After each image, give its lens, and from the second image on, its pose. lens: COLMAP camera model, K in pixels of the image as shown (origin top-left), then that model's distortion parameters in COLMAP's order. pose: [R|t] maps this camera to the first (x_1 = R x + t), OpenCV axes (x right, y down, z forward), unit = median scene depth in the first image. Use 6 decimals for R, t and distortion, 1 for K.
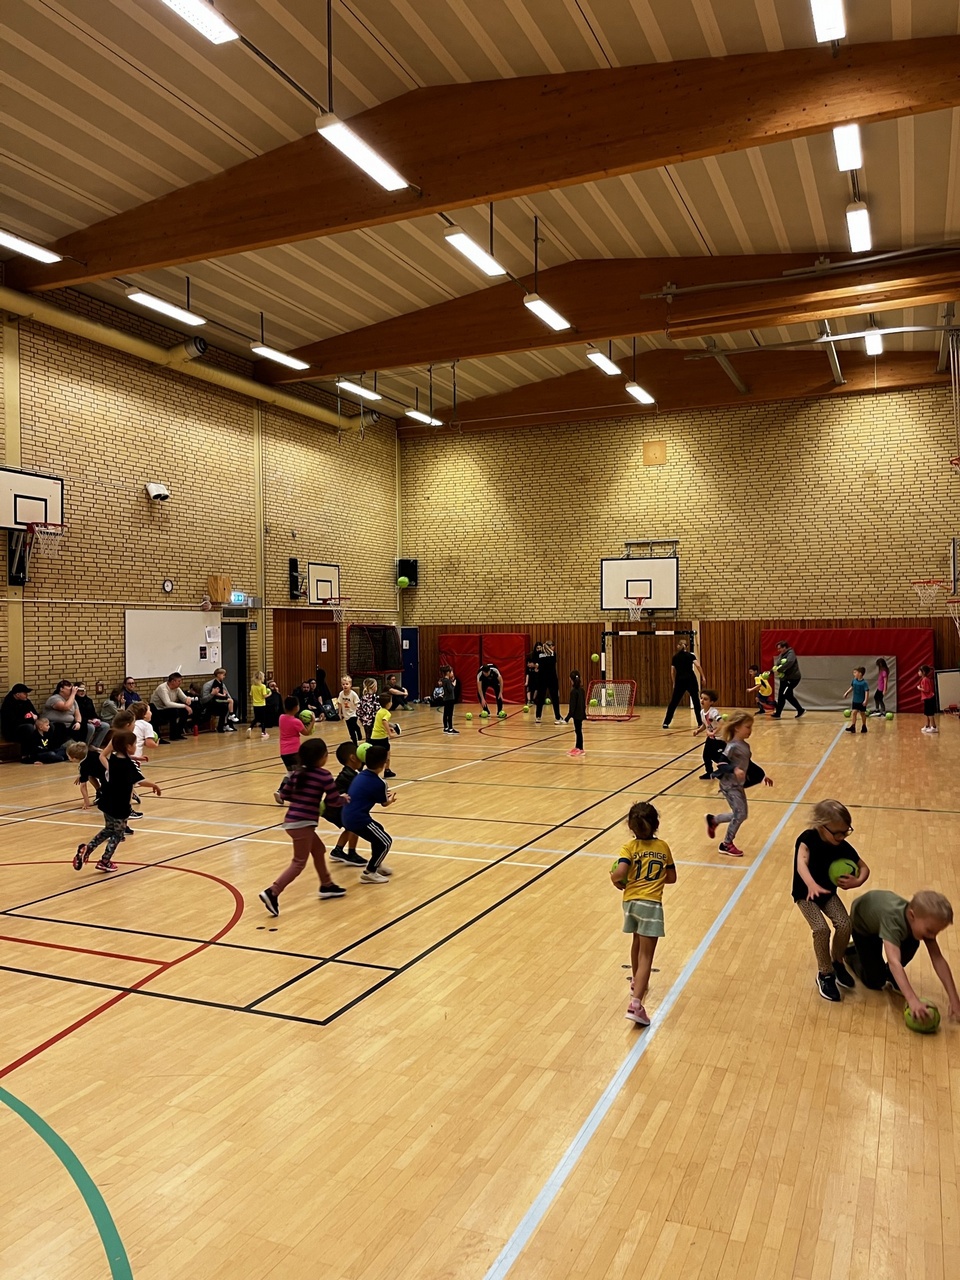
lens RADIAL K [[961.7, 0, 478.9], [0, 961.7, 643.6], [0, 0, 1]] dist [0.053052, -0.083932]
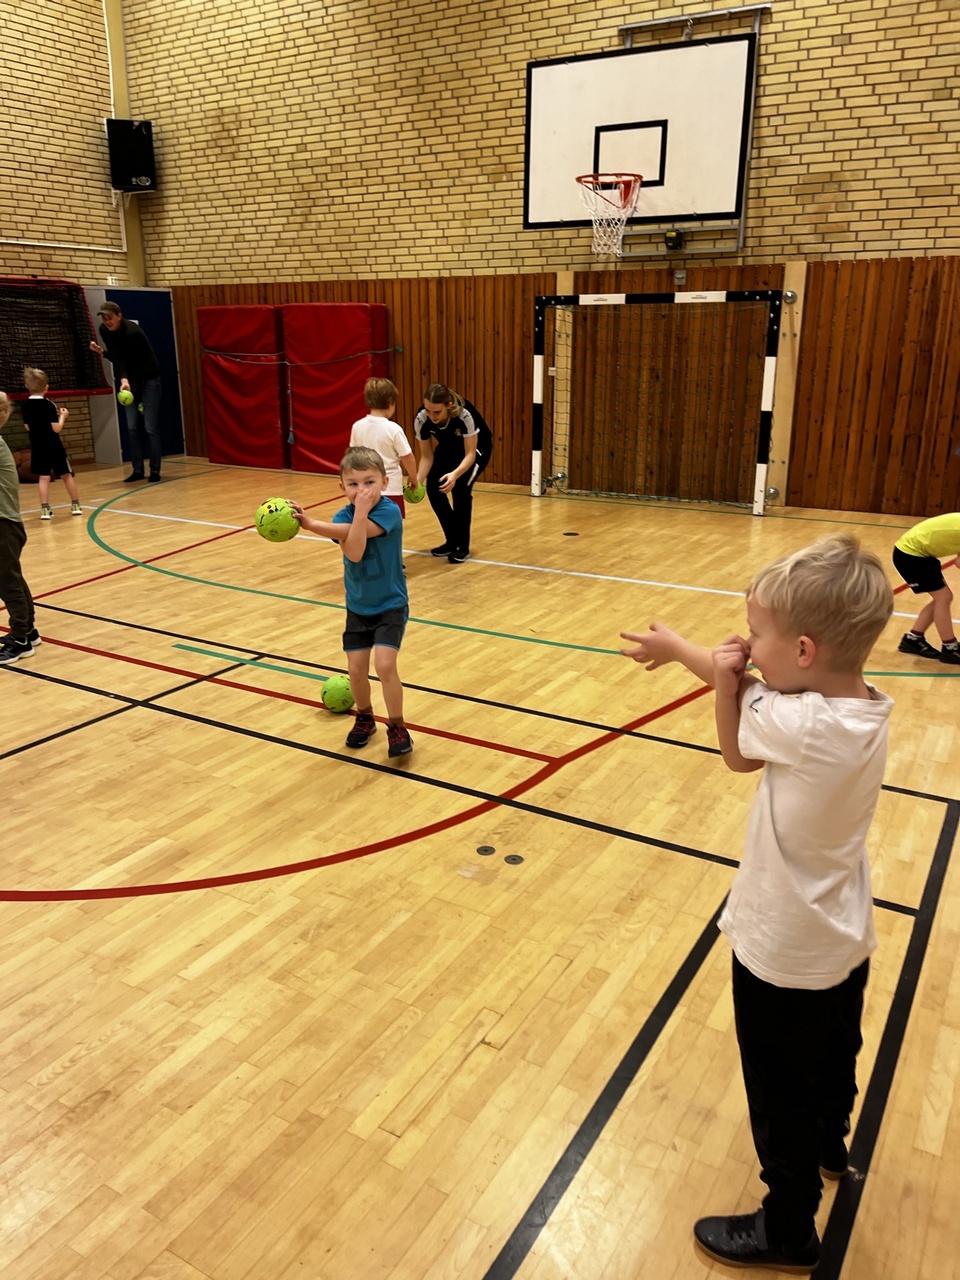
lens RADIAL K [[961.7, 0, 466.7], [0, 961.7, 633.7], [0, 0, 1]] dist [0.053052, -0.083932]
pose [[0.991692, 0.046715, -0.119853, 0.154680], [-0.010403, 0.957801, 0.287244, 0.006093], [0.128214, -0.283610, 0.950330, 0.611703]]
